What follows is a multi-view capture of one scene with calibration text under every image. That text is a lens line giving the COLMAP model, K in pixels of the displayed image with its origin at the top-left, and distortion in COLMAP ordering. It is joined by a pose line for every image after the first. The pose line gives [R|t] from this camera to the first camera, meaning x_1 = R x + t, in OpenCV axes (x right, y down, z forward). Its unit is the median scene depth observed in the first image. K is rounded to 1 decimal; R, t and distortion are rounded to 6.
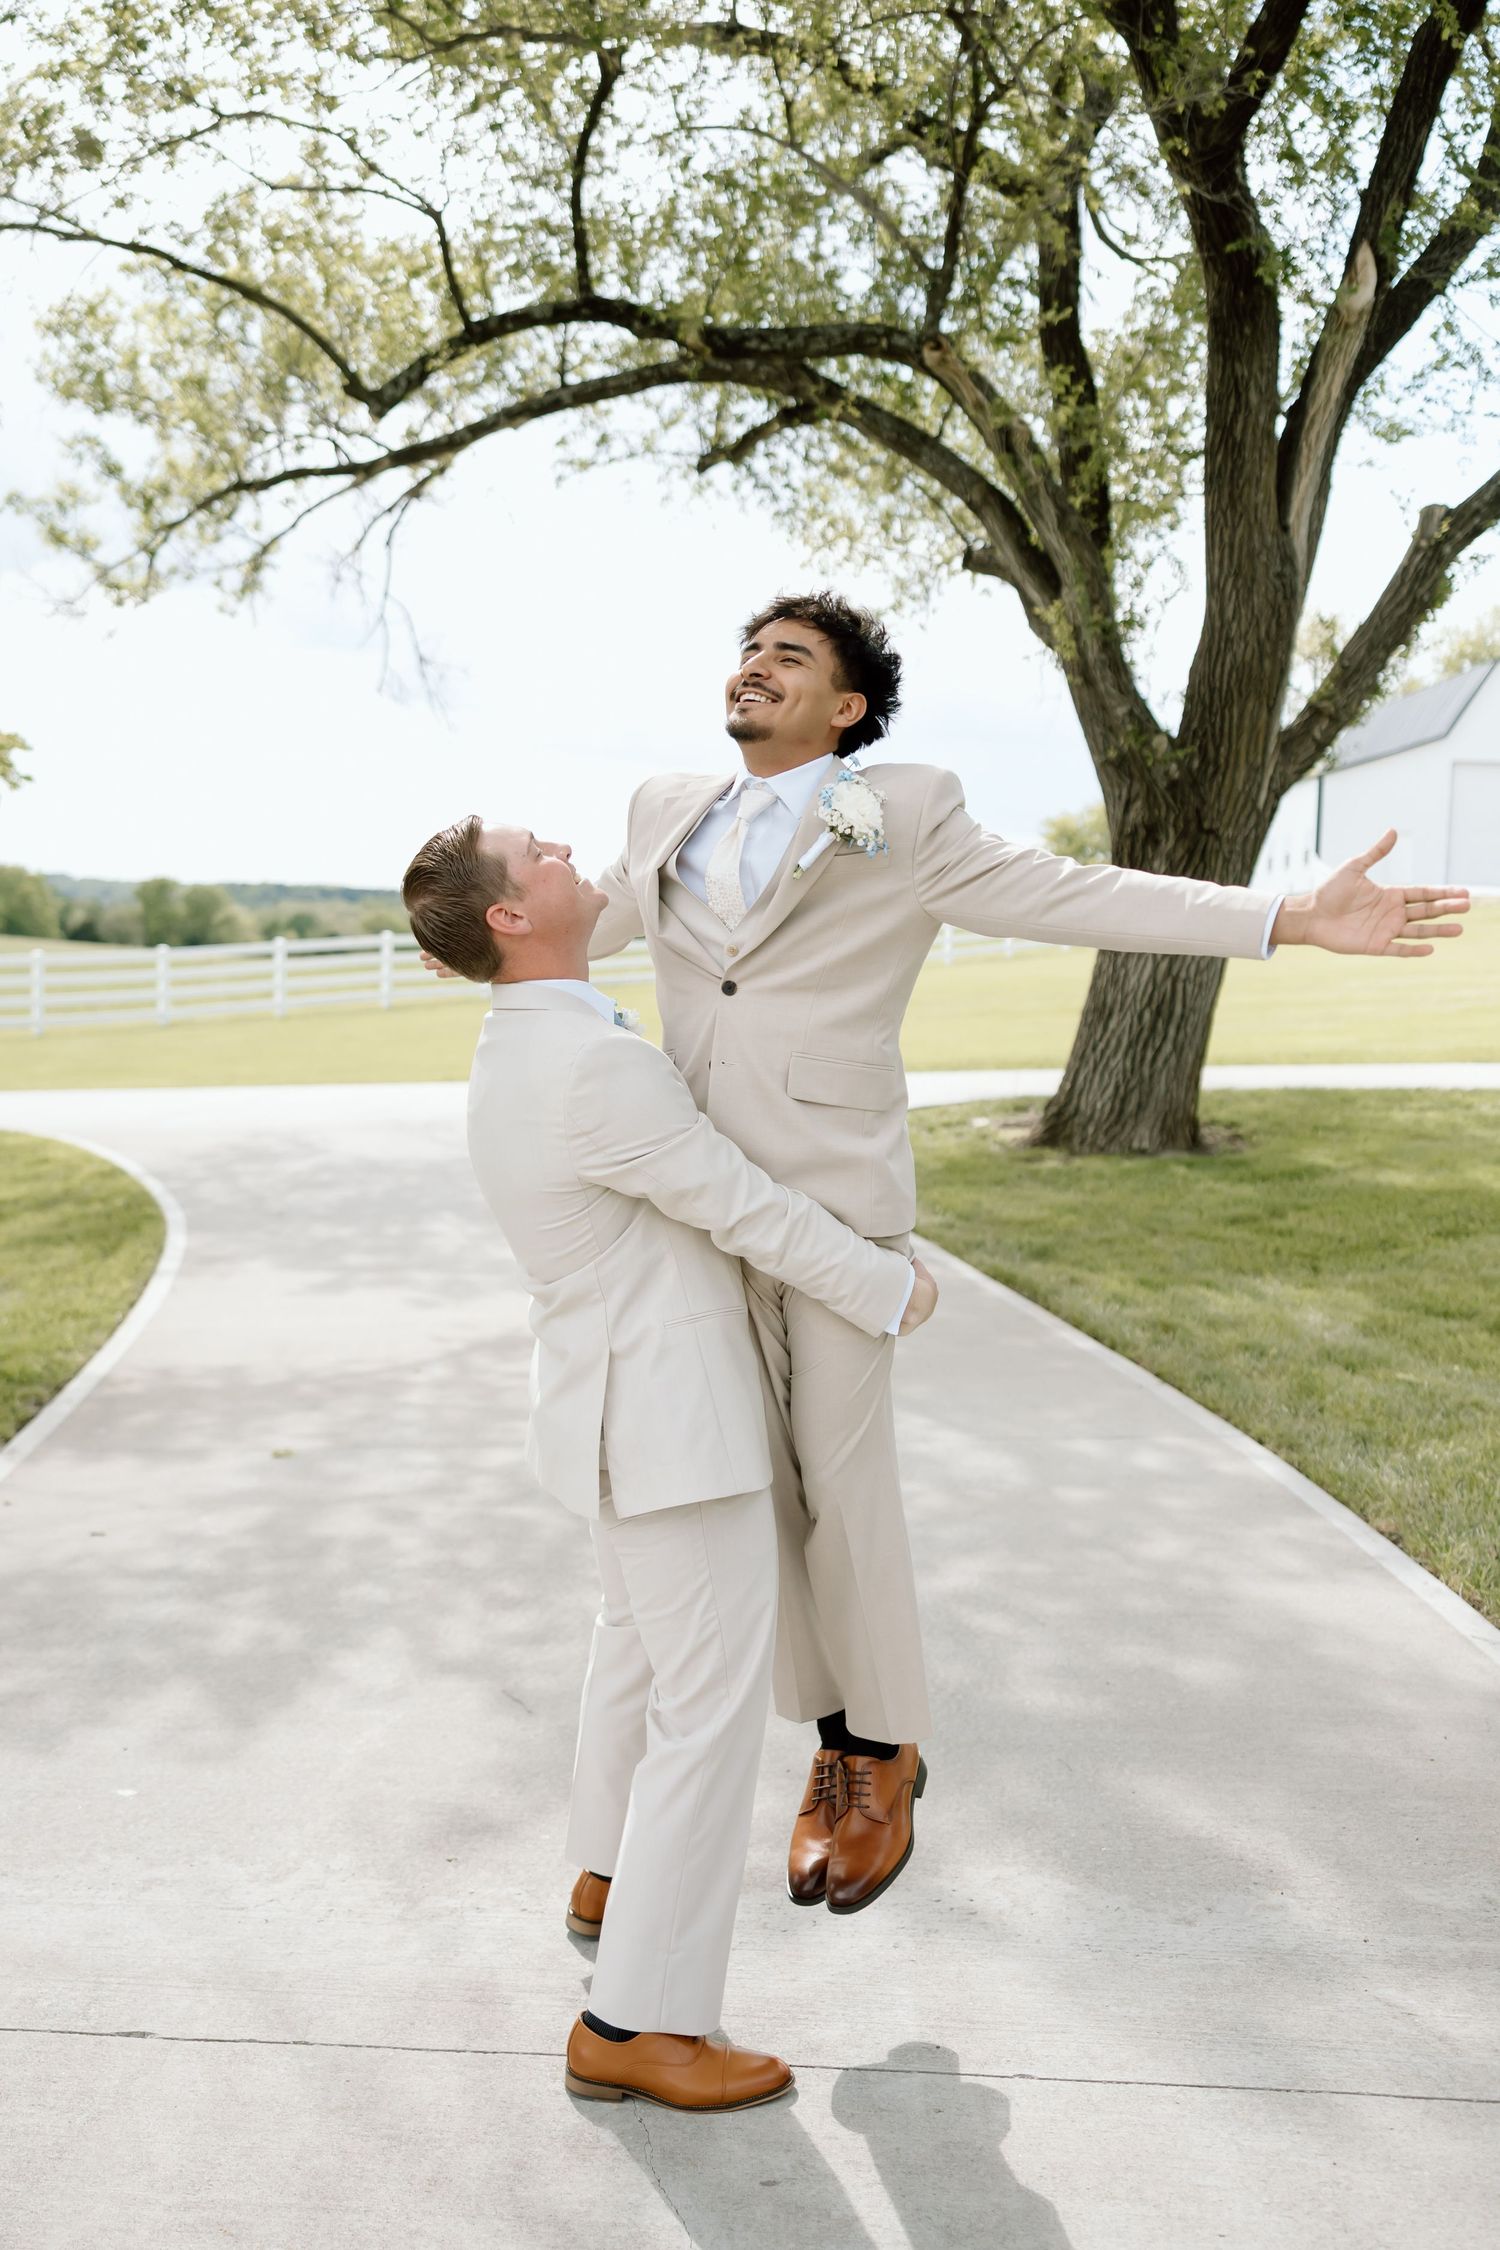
lens RADIAL K [[1923.8, 0, 716.0], [0, 1923.8, 1083.5], [0, 0, 1]] dist [-0.001077, -0.004057]
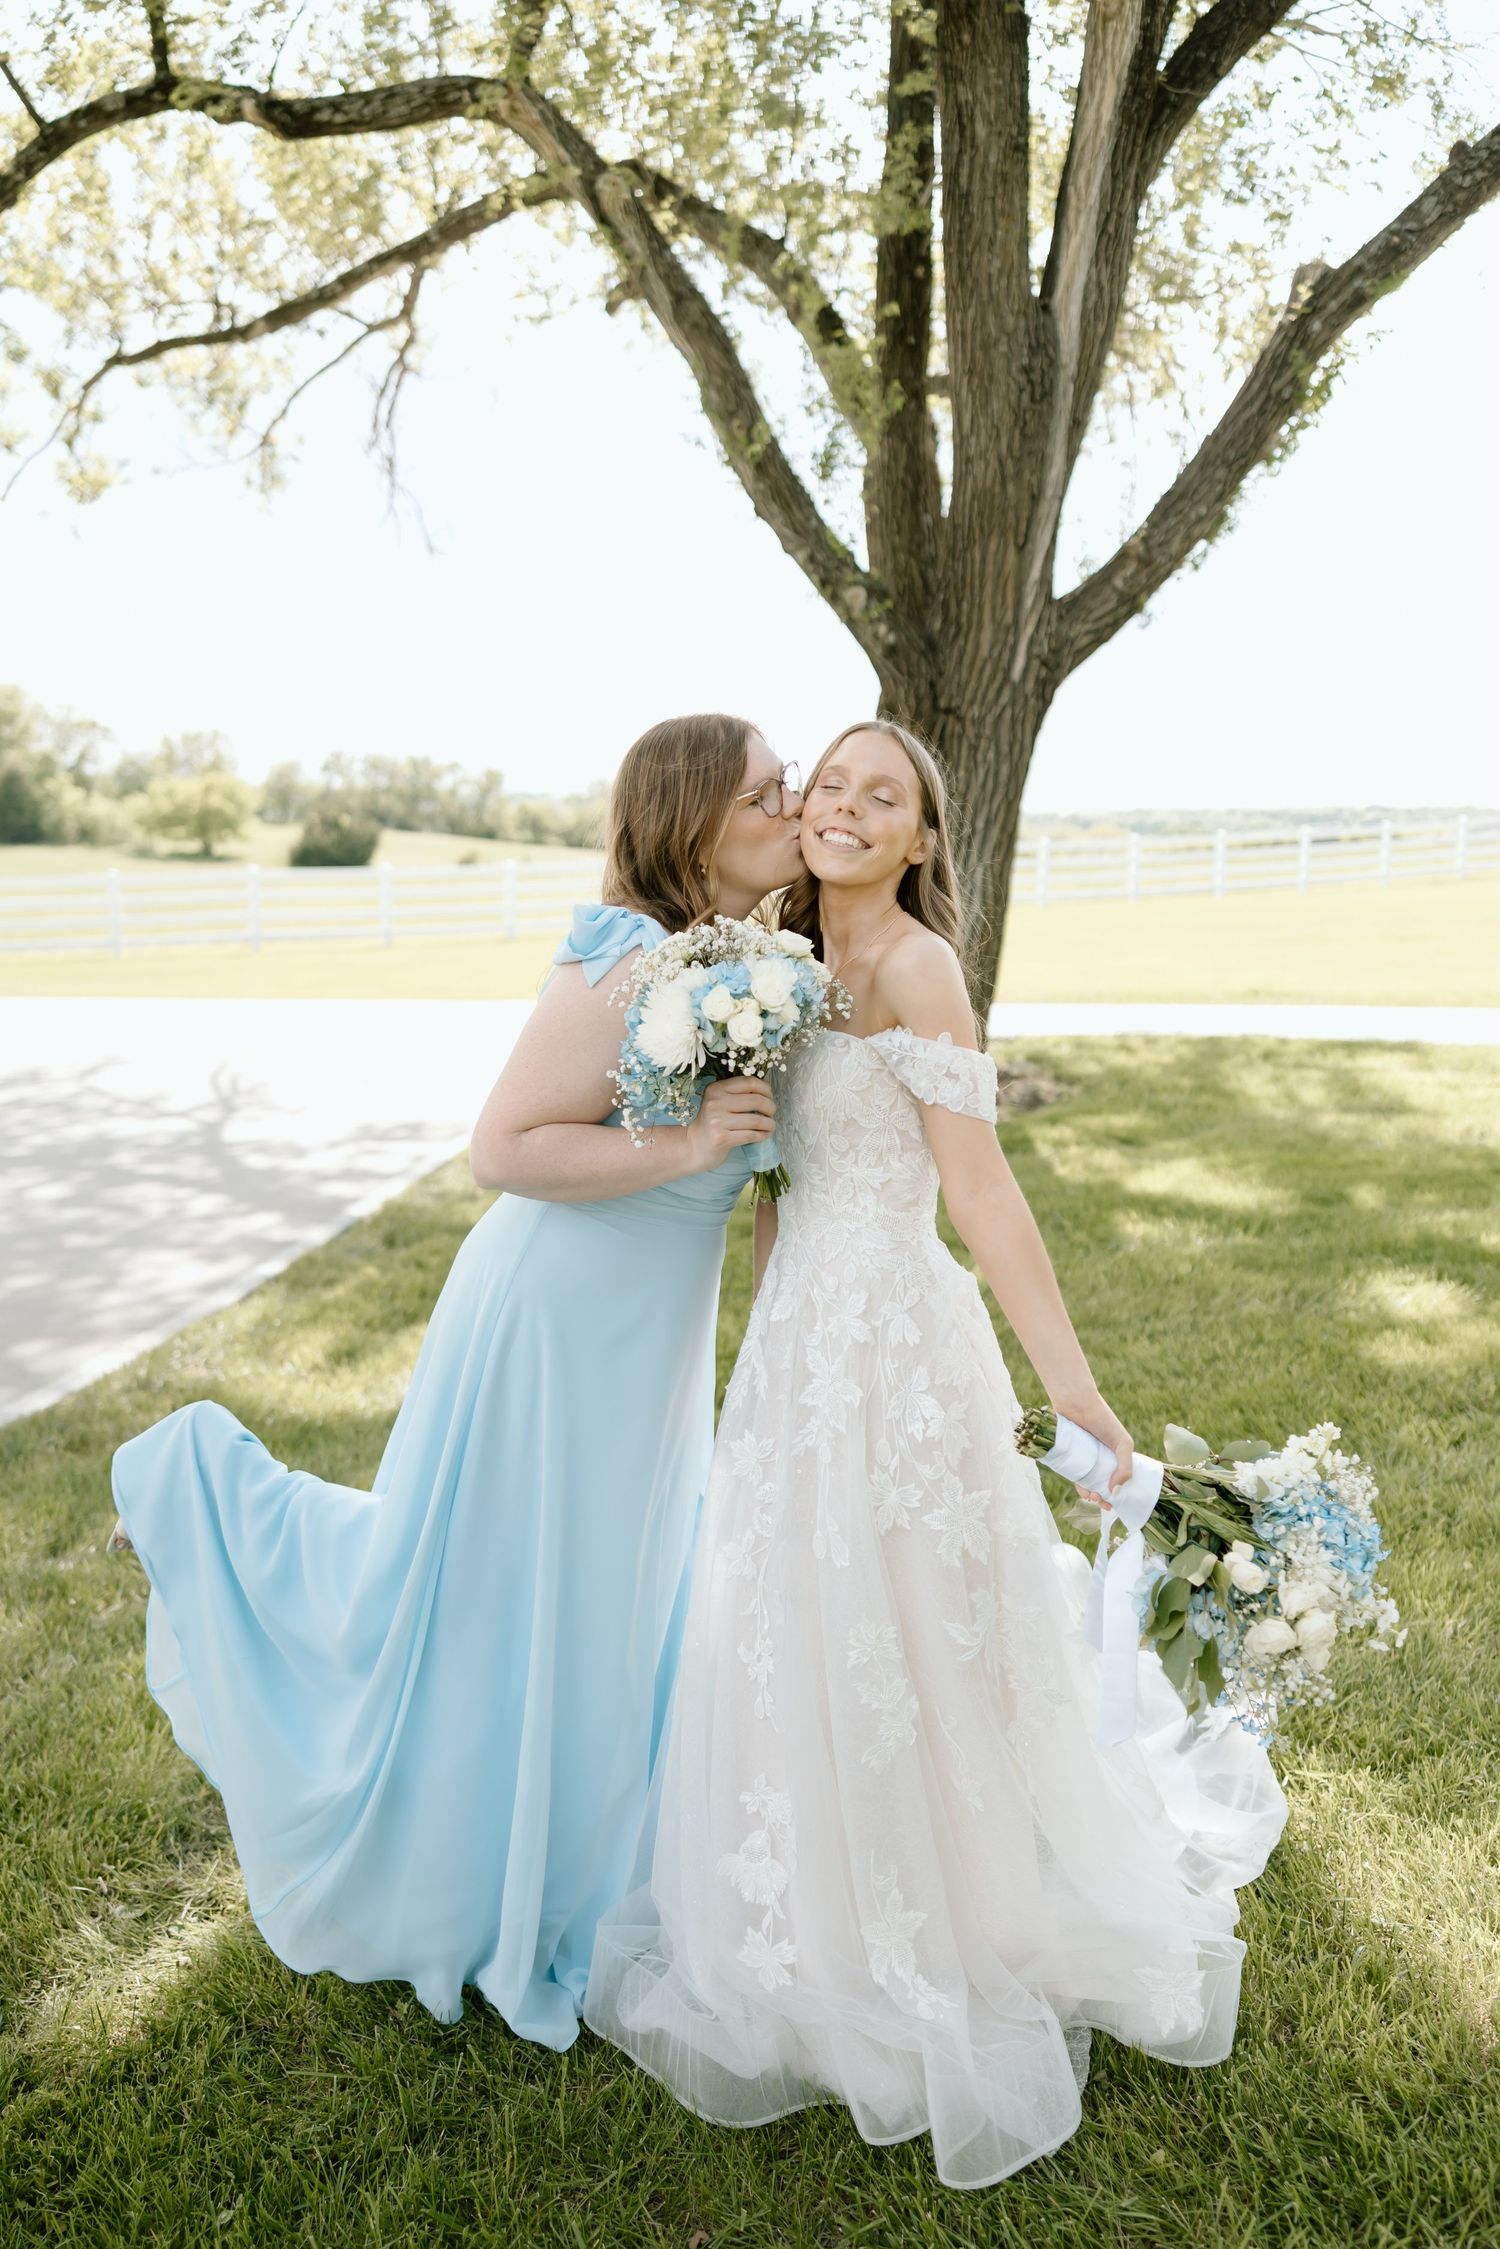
lens RADIAL K [[1842.0, 0, 770.6], [0, 1842.0, 1132.3], [0, 0, 1]] dist [0.005797, -0.015391]
pose [[0.962878, 0.046115, -0.265970, 0.383078], [-0.026474, 0.996682, 0.076966, -0.014074], [0.268637, -0.067068, 0.960904, 0.232759]]
